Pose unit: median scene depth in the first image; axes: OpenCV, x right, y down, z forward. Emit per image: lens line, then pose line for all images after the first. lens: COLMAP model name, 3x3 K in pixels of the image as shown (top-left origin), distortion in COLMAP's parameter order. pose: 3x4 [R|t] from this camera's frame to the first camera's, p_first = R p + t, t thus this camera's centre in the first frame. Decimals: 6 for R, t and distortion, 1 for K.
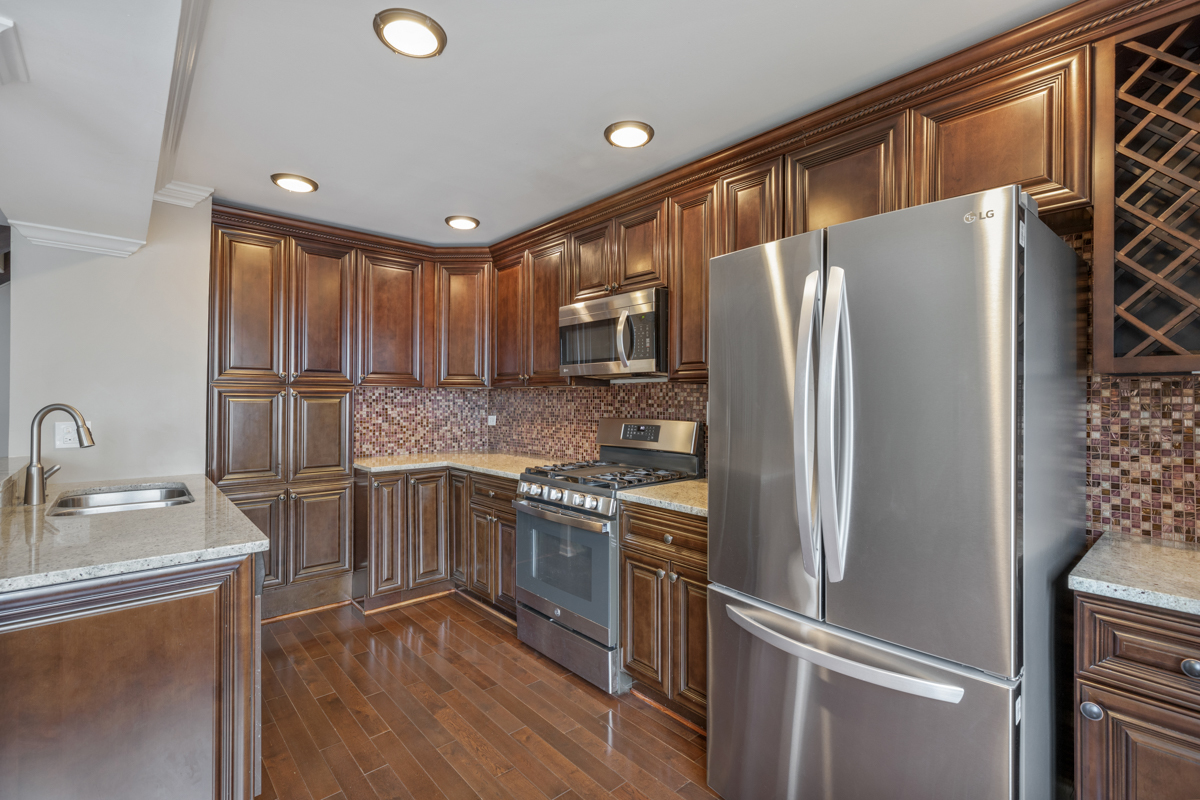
lens RADIAL K [[545.4, 0, 611.3], [0, 545.4, 395.2], [0, 0, 1]] dist [0.005777, 0.000326]
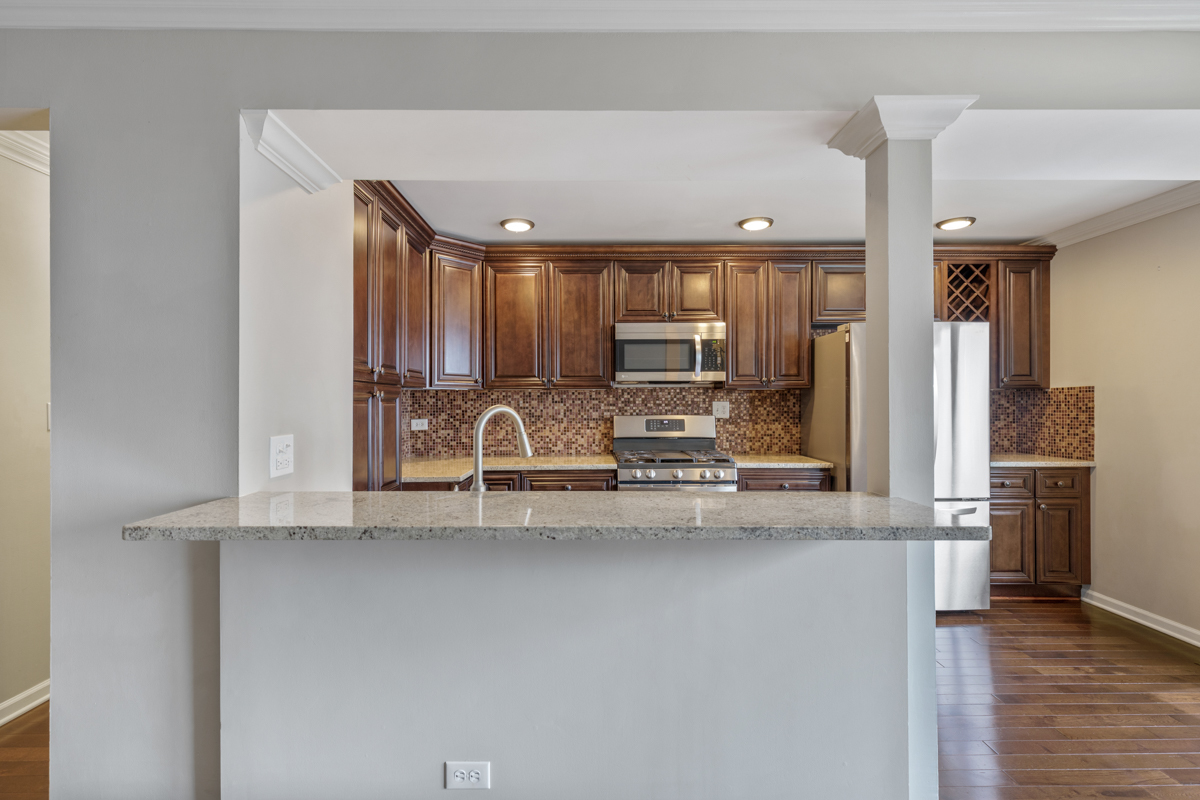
lens RADIAL K [[545.4, 0, 588.9], [0, 545.4, 402.5], [0, 0, 1]] dist [0.005777, 0.000326]
pose [[0.663863, -0.004366, 0.747841, -1.333767], [-0.000679, 0.999979, 0.006442, 0.005792], [-0.747854, -0.004784, 0.663846, 0.331518]]
